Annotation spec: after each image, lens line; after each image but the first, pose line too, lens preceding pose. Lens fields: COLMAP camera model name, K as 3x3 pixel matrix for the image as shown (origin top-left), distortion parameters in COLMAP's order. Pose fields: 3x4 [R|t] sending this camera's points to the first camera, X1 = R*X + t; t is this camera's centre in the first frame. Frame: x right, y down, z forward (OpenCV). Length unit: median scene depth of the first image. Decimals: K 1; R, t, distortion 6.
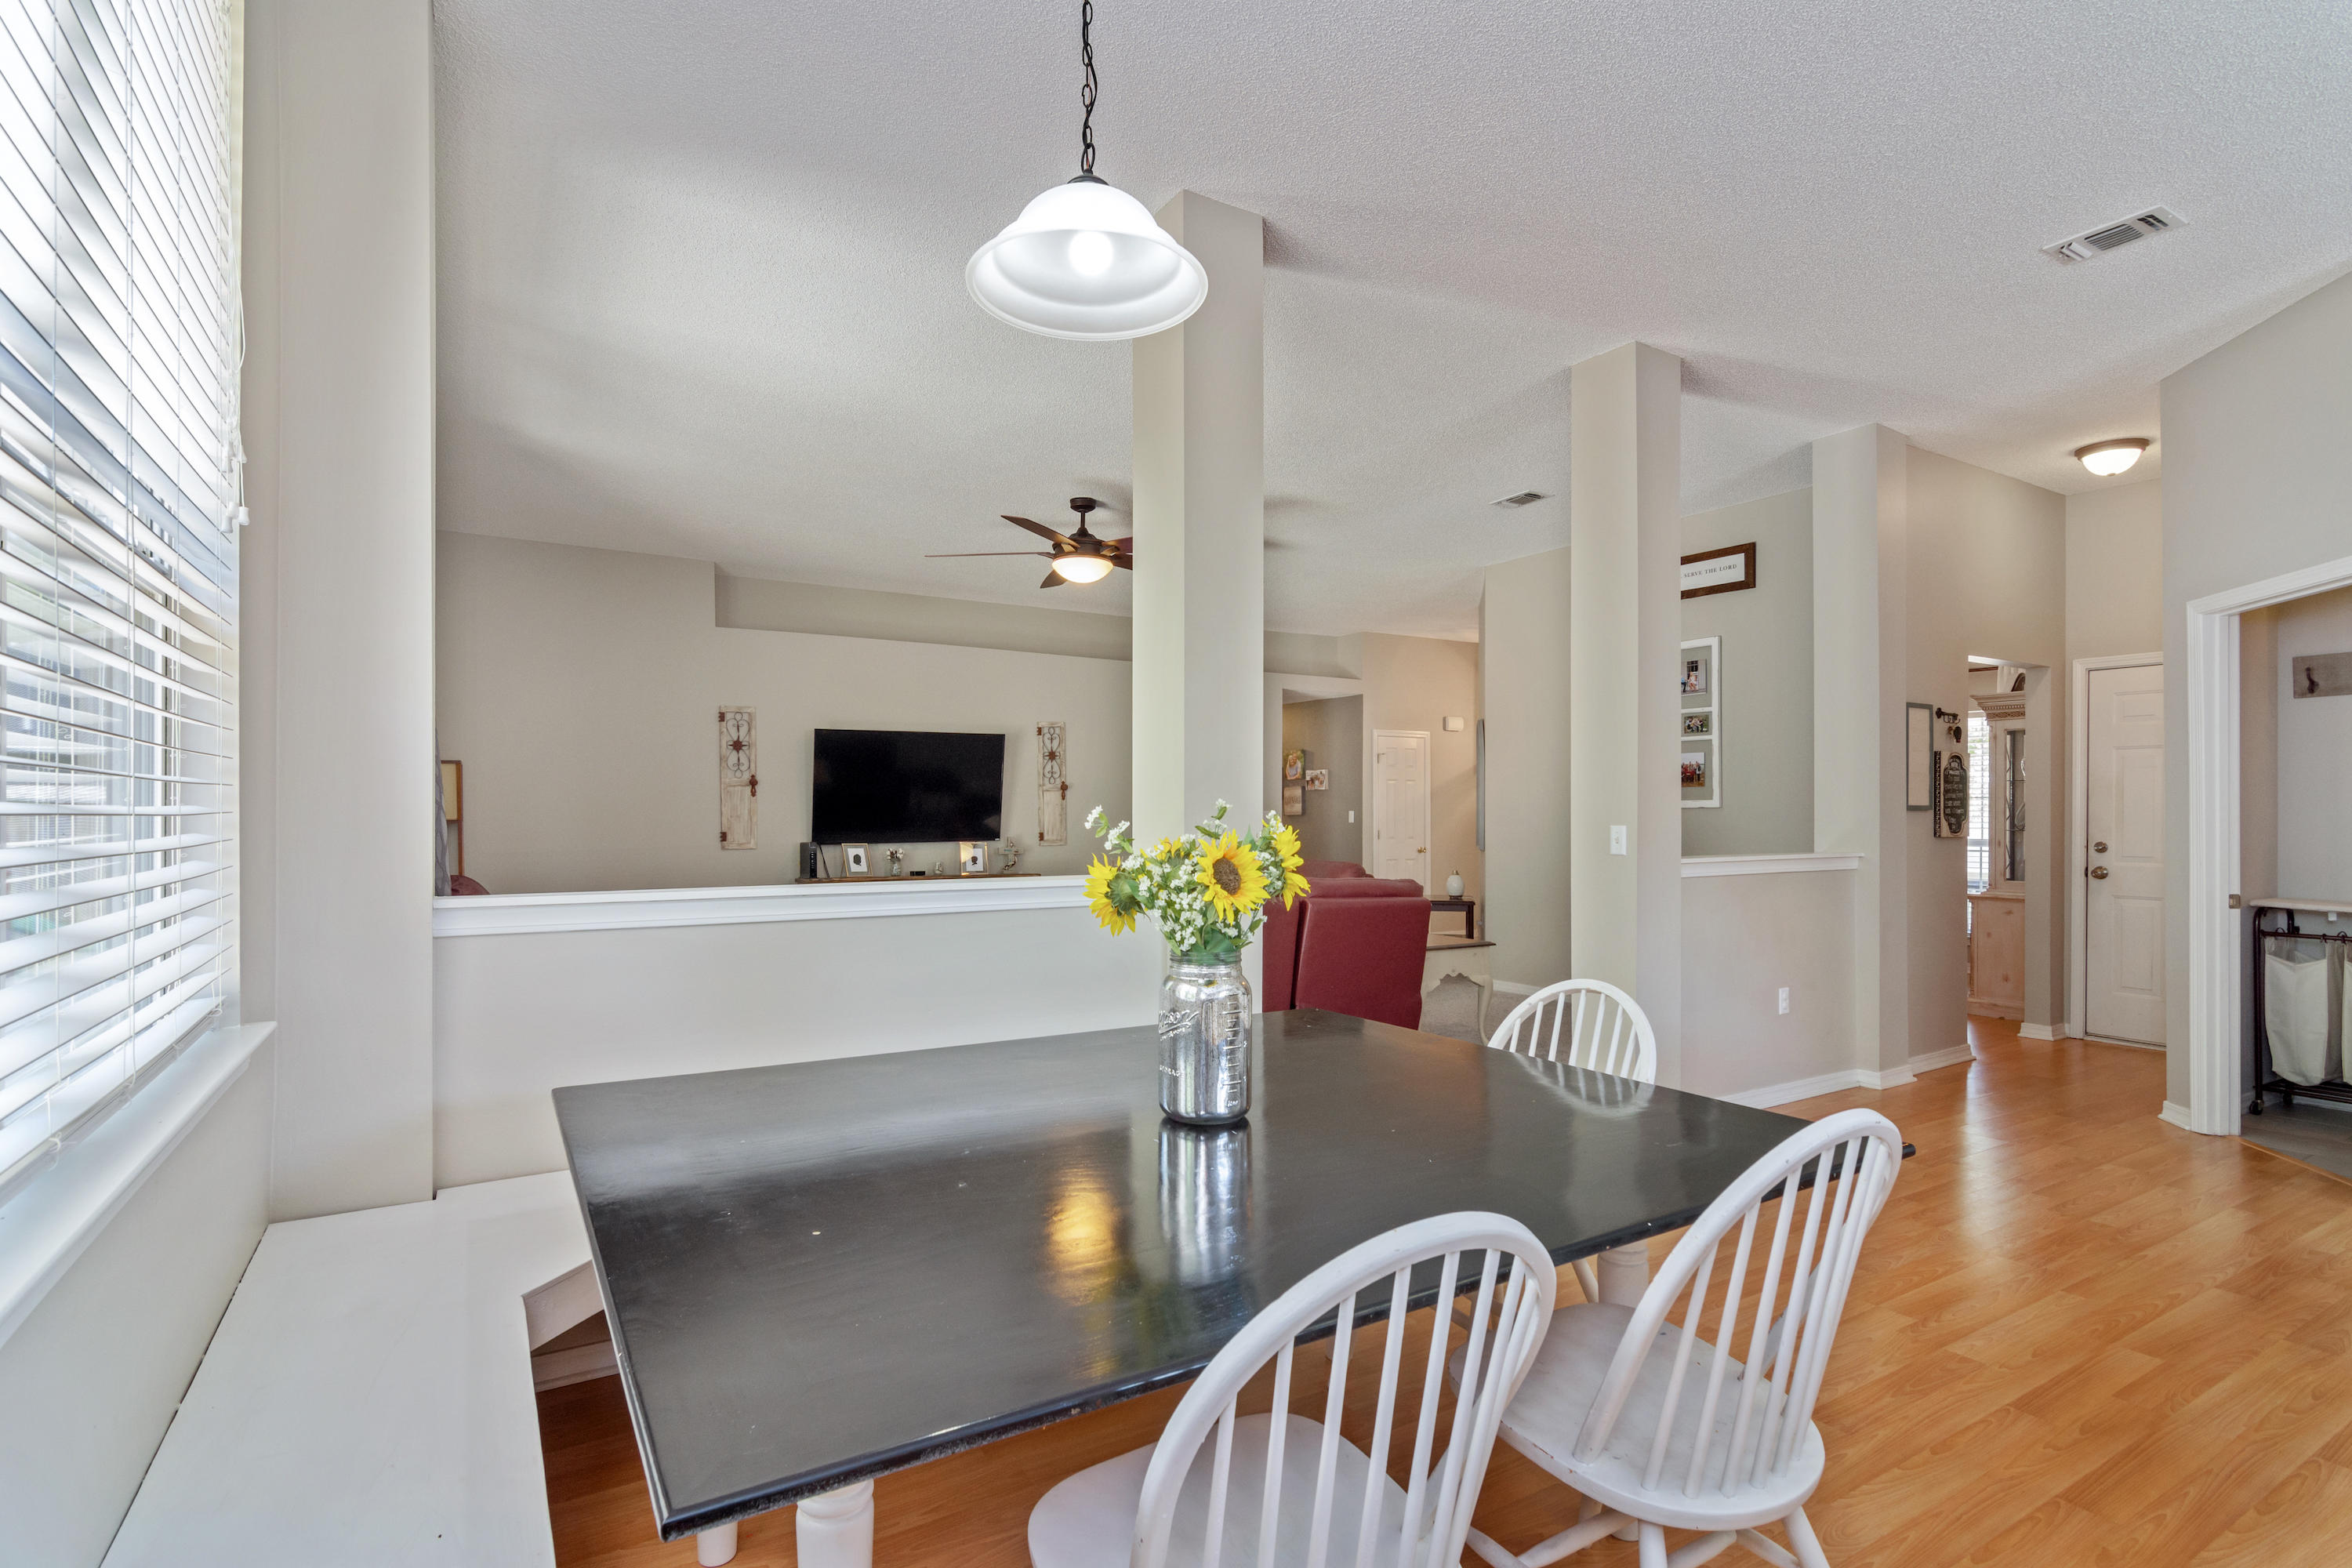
lens RADIAL K [[1138.5, 0, 1154.5], [0, 1138.5, 816.0], [0, 0, 1]] dist [-0.004051, -0.003422]
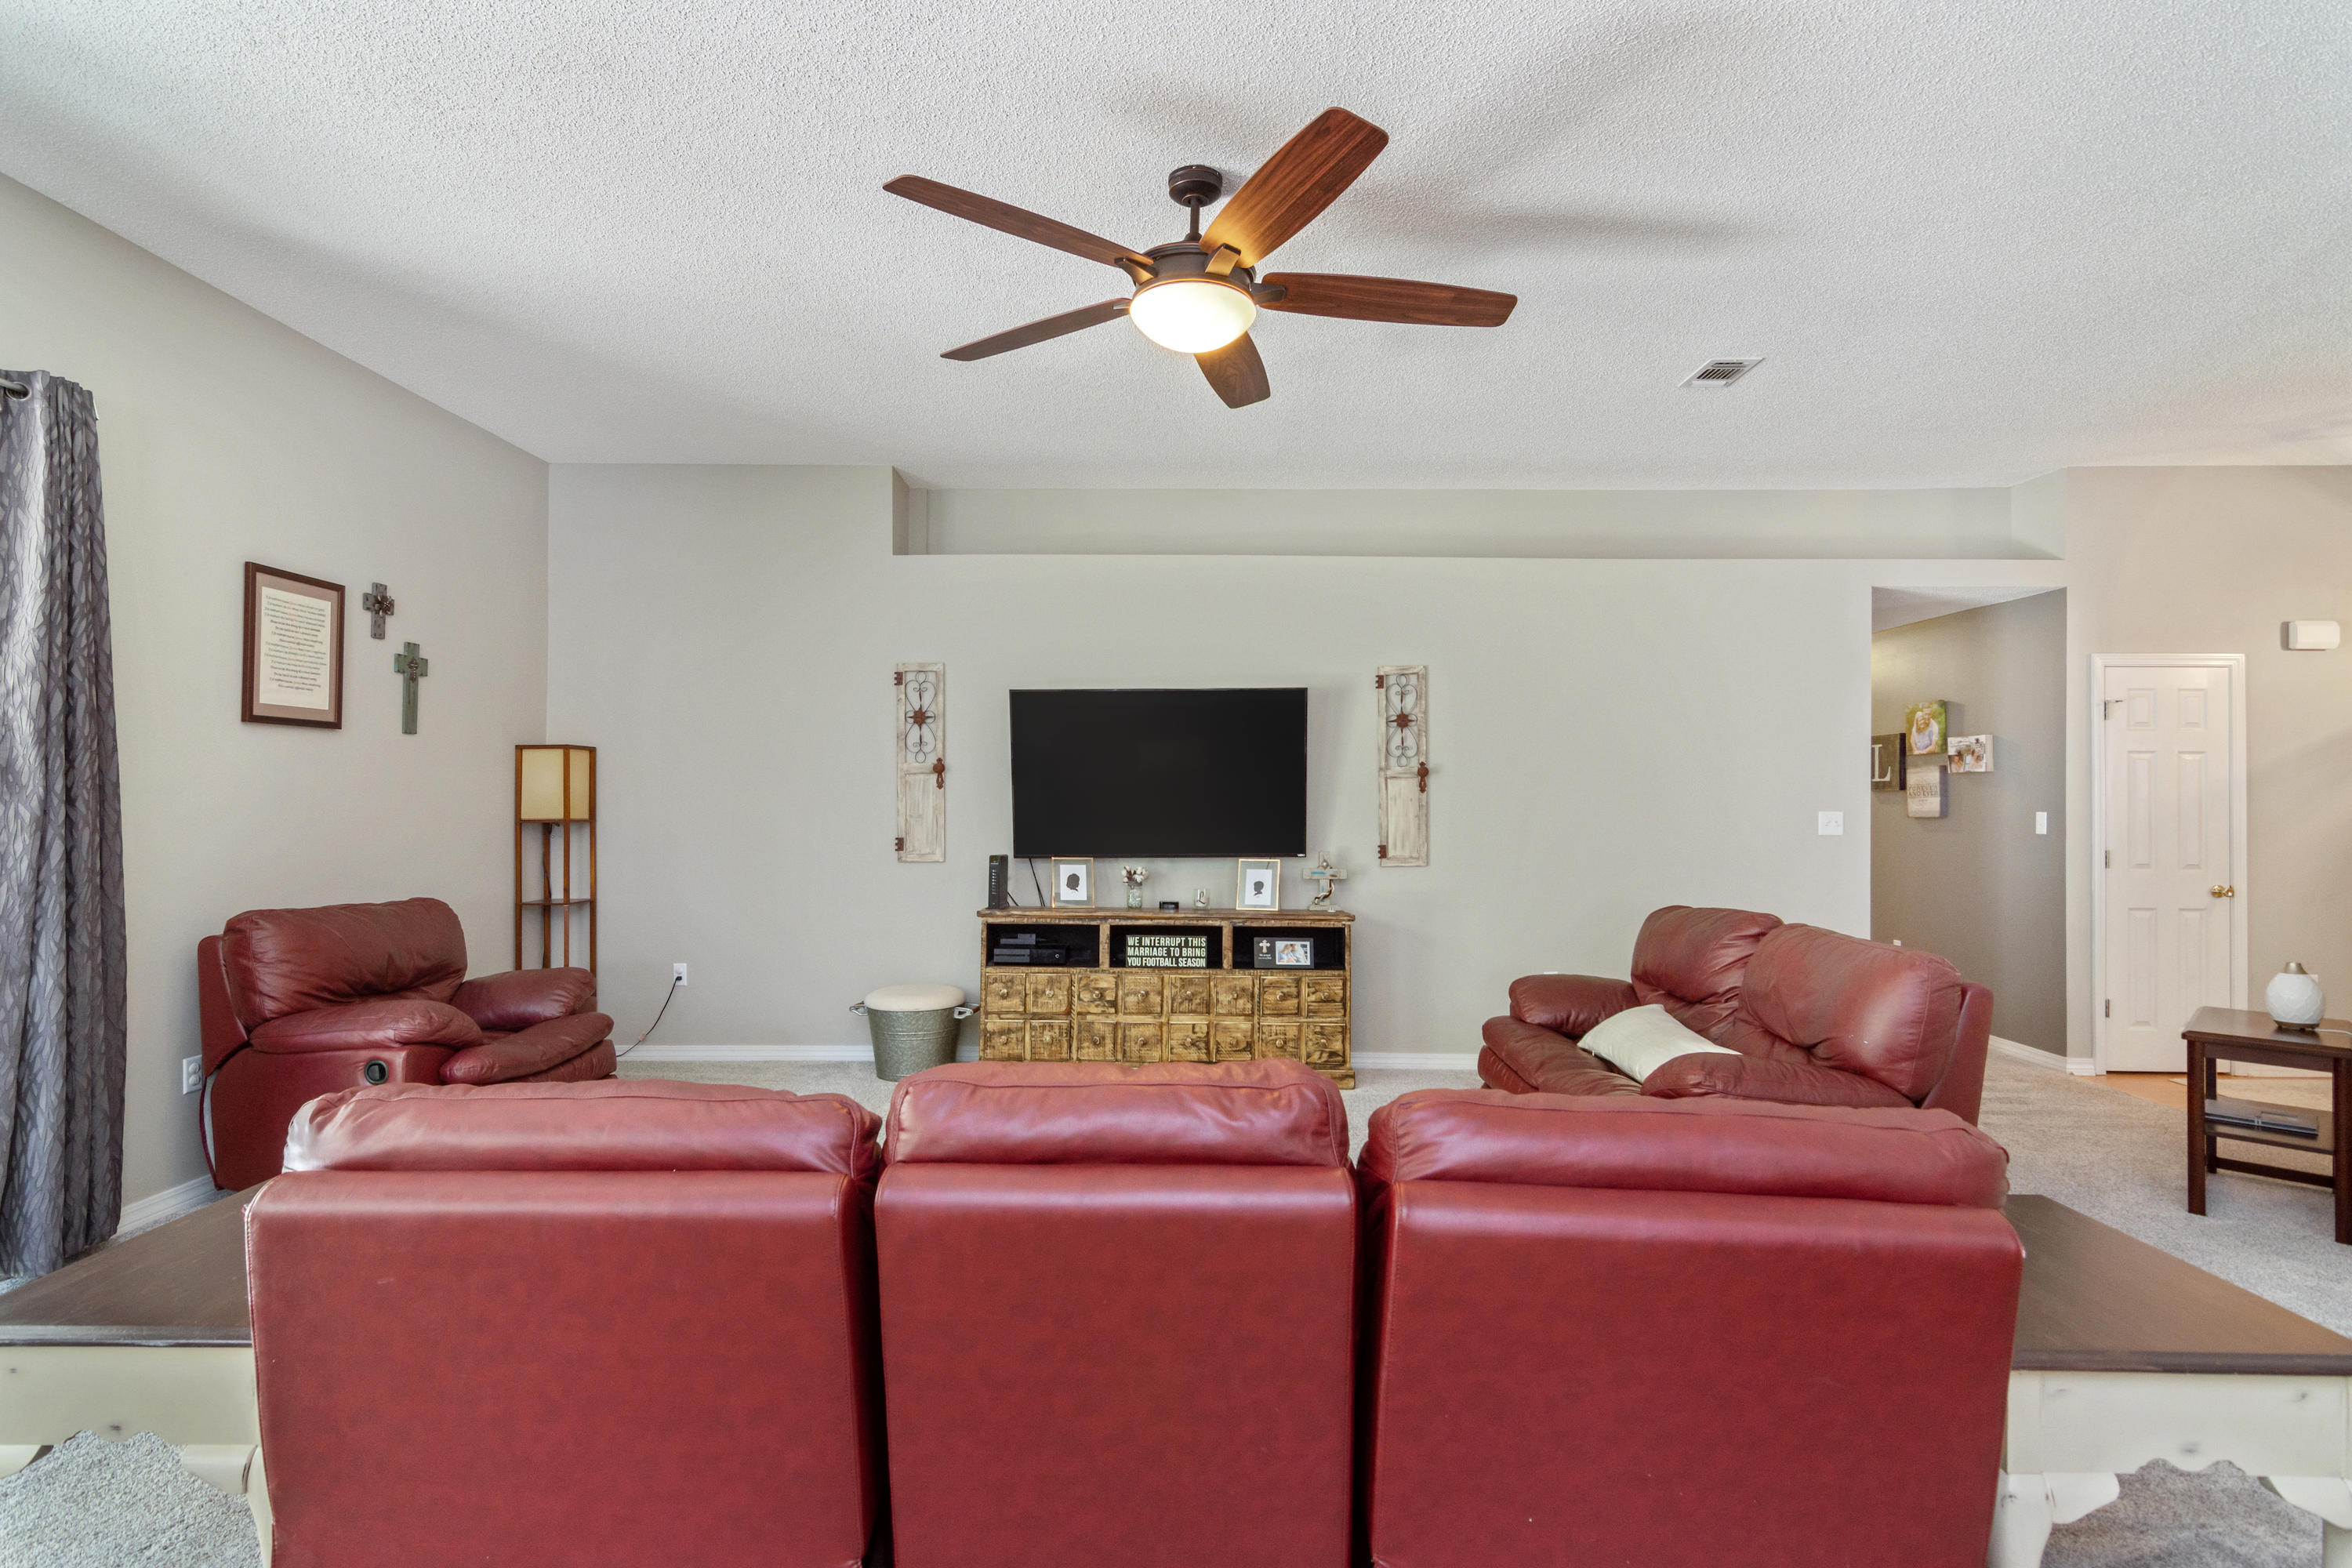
lens RADIAL K [[1138.5, 0, 1168.9], [0, 1138.5, 789.9], [0, 0, 1]] dist [-0.004051, -0.003422]
pose [[0.851079, 0.000385, -0.525037, 0.132038], [-0.005174, 0.999957, -0.007654, -0.010639], [0.525012, 0.009230, 0.851045, 0.433224]]
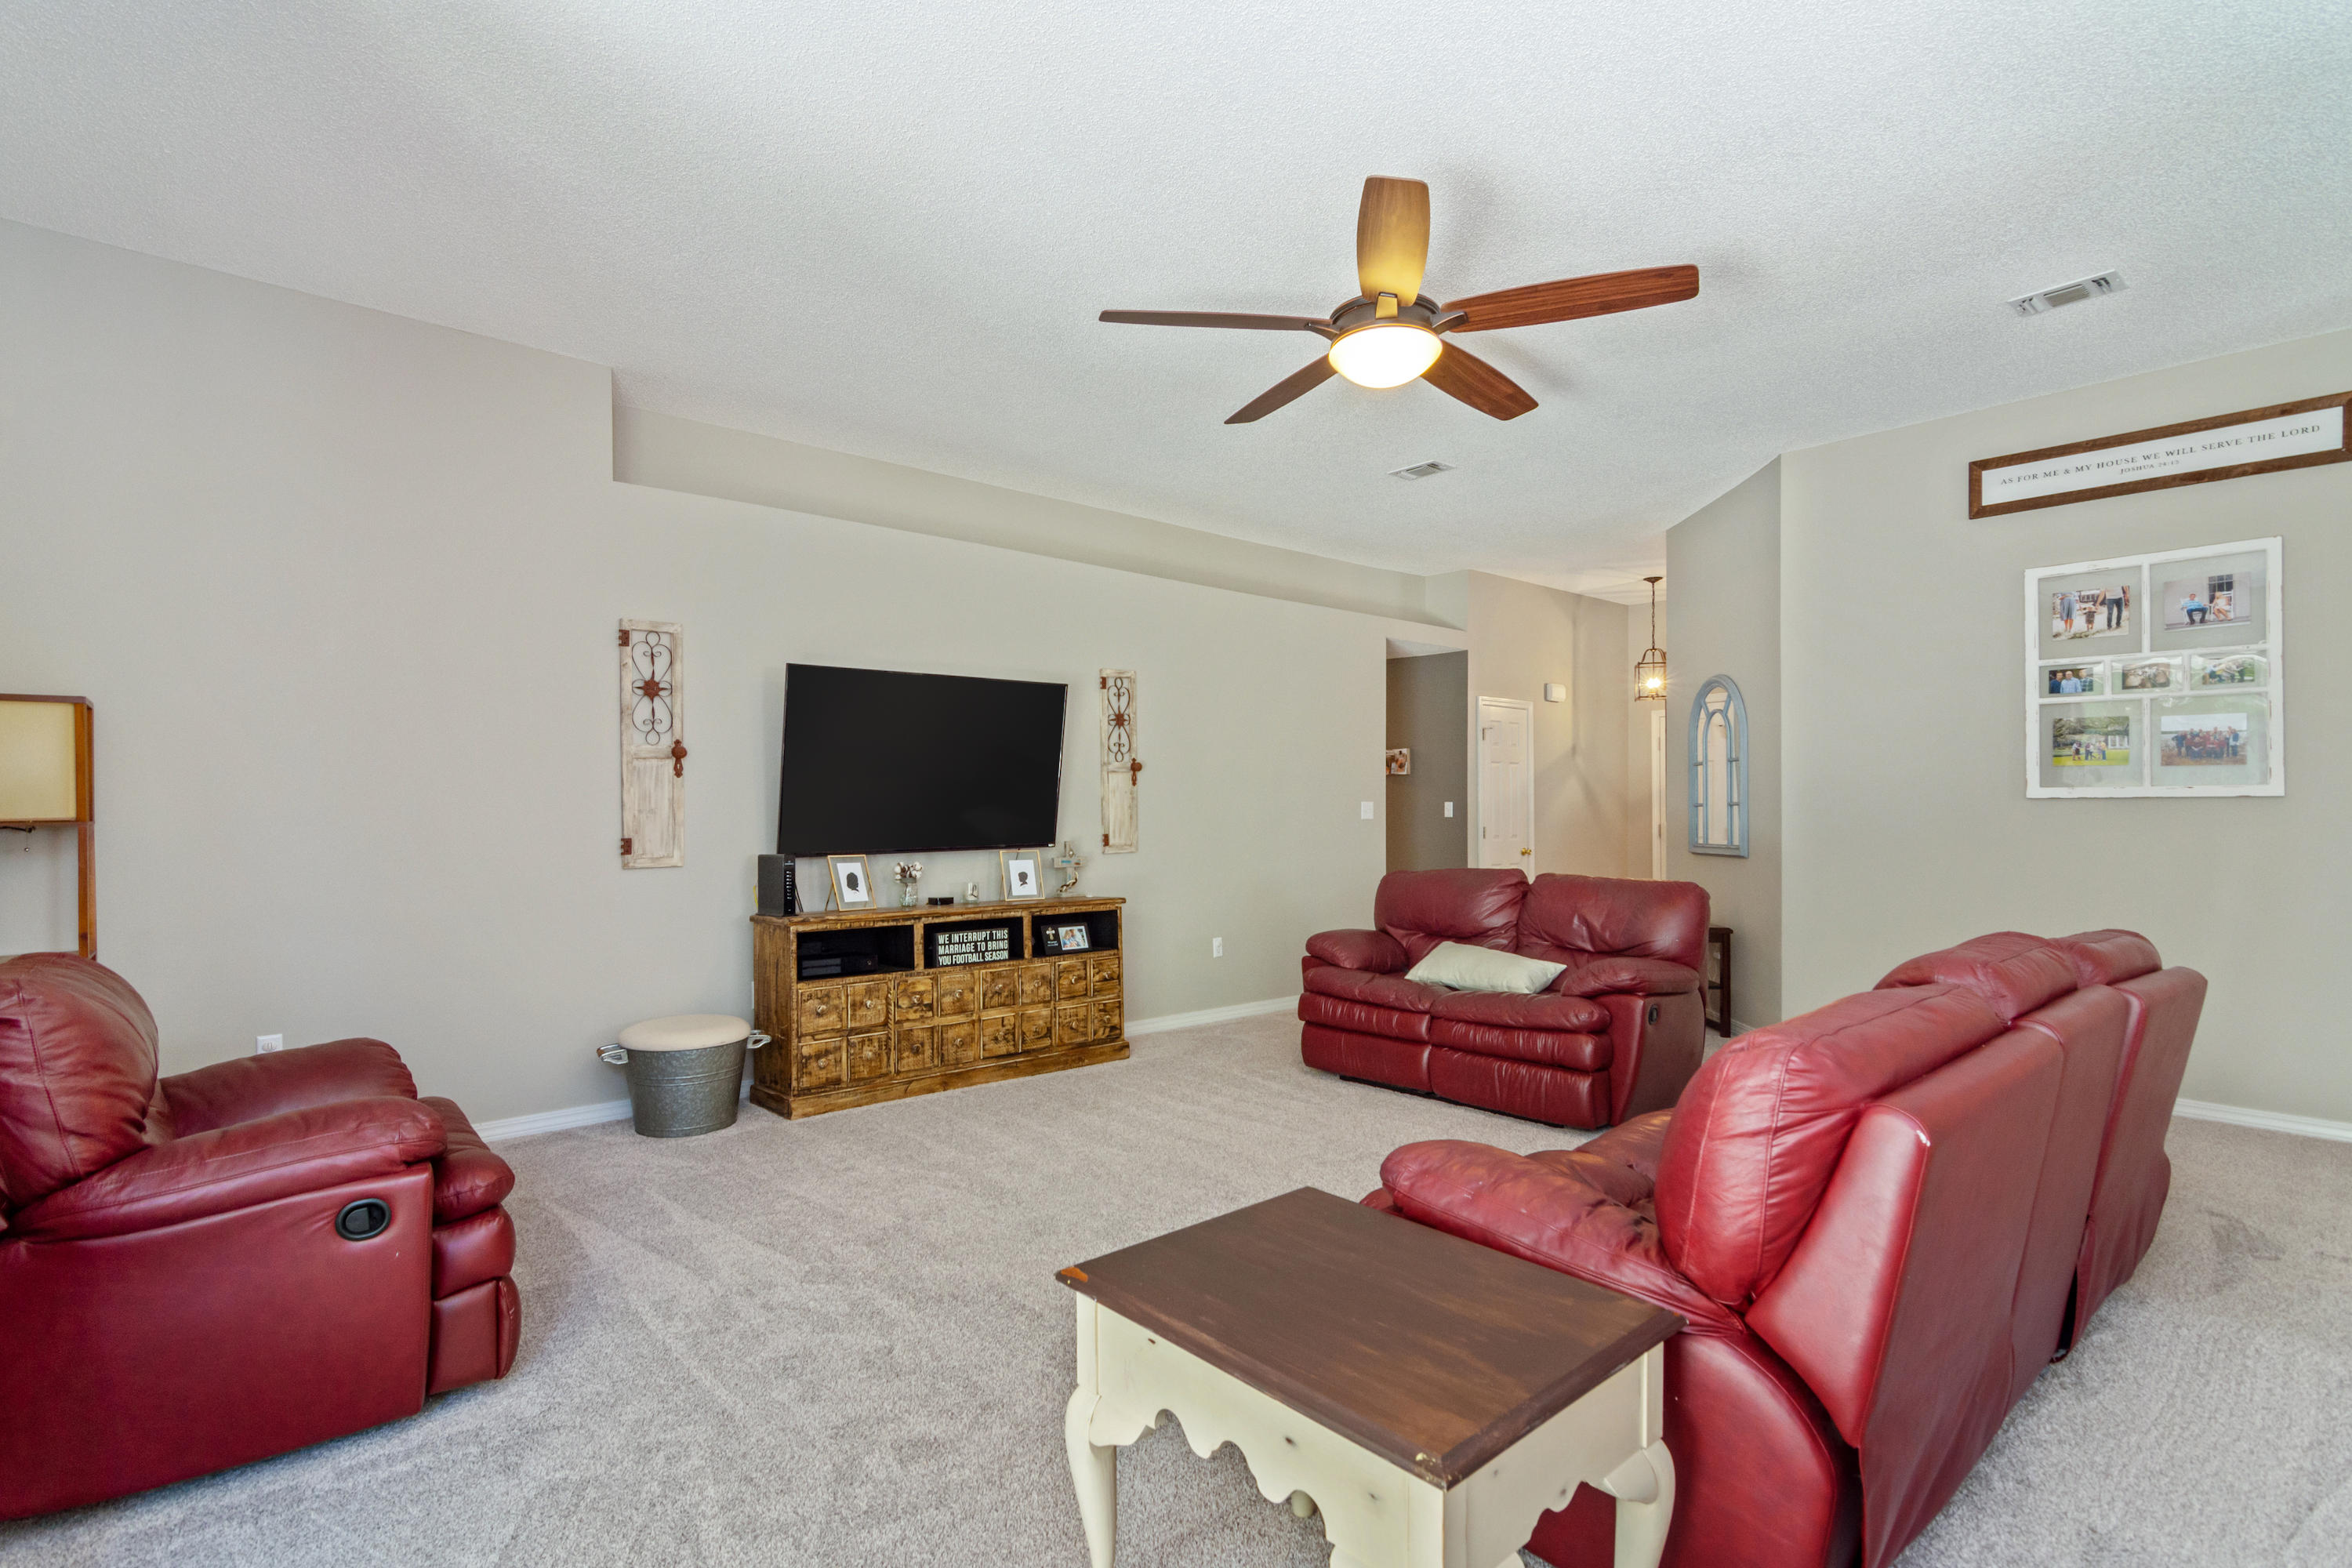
lens RADIAL K [[1138.5, 0, 1147.5], [0, 1138.5, 811.2], [0, 0, 1]] dist [-0.004051, -0.003422]
pose [[0.984487, -0.001648, 0.175448, -0.201457], [0.001165, 0.999995, 0.002857, -0.000929], [-0.175451, -0.002608, 0.984485, 0.354627]]
